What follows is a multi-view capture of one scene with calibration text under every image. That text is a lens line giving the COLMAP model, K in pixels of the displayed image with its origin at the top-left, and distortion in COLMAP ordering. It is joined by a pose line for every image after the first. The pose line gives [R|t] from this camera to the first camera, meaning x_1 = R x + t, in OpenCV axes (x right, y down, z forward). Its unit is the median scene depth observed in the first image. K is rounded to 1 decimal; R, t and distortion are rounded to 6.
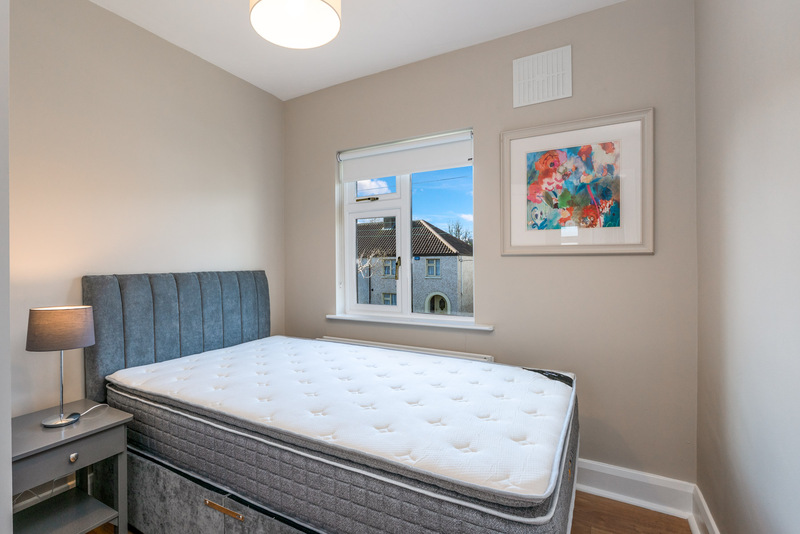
lens RADIAL K [[369.7, 0, 400.0], [0, 369.7, 267.0], [0, 0, 1]] dist [0.000033, -0.000018]
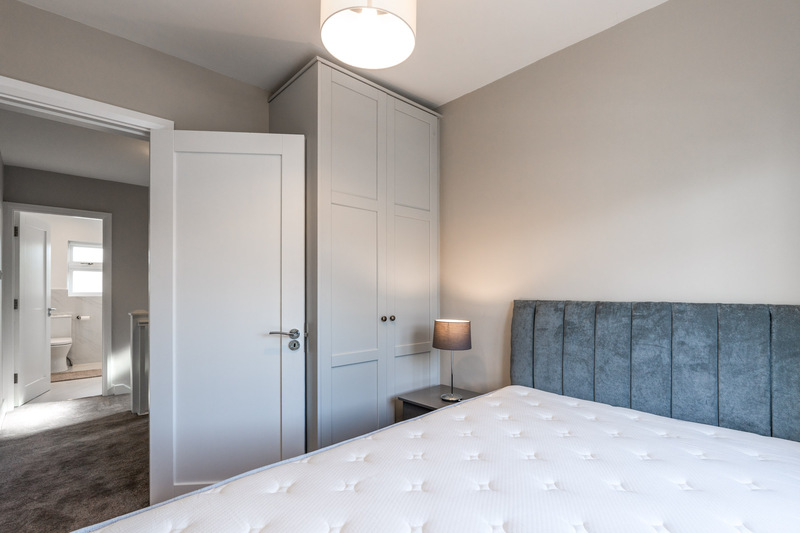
lens RADIAL K [[374.5, 0, 400.2], [0, 374.5, 289.1], [0, 0, 1]] dist [0.000243, 0.000065]
pose [[-0.321504, 0.005713, -0.946891, 0.380358], [-0.010713, 0.999896, 0.009670, -0.018556], [0.946848, 0.013253, -0.321409, 0.875997]]
